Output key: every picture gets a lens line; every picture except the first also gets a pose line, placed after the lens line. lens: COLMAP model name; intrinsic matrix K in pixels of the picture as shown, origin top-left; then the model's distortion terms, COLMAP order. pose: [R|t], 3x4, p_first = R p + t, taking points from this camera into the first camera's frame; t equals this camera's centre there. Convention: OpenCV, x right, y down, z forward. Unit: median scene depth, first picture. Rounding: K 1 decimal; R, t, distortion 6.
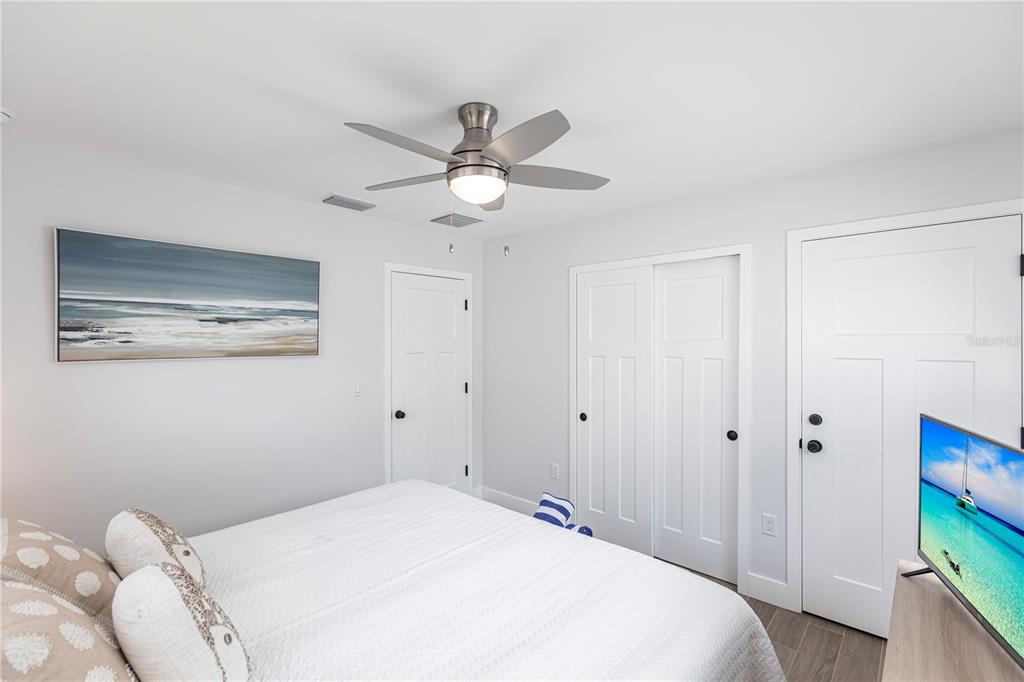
lens RADIAL K [[461.9, 0, 517.1], [0, 461.9, 335.7], [0, 0, 1]] dist [-0.000444, -0.000059]
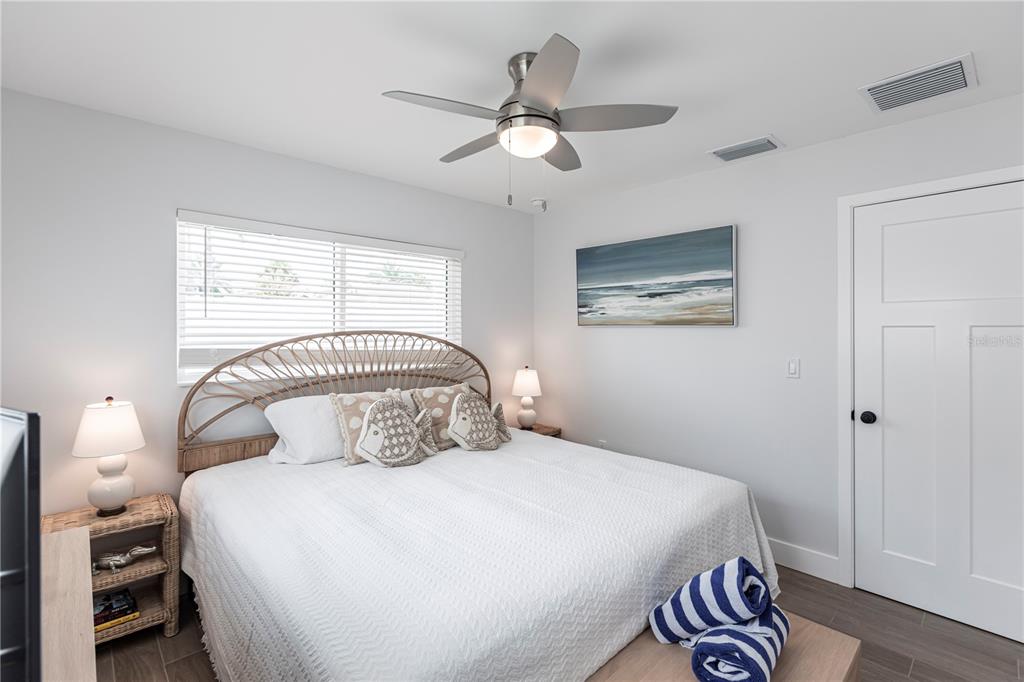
lens RADIAL K [[461.9, 0, 517.1], [0, 461.9, 335.7], [0, 0, 1]] dist [-0.000444, -0.000059]
pose [[-0.088263, 0.015240, -0.995981, 0.636541], [0.002276, 0.999883, 0.015098, 0.056340], [0.996095, -0.000934, -0.088288, 0.763842]]
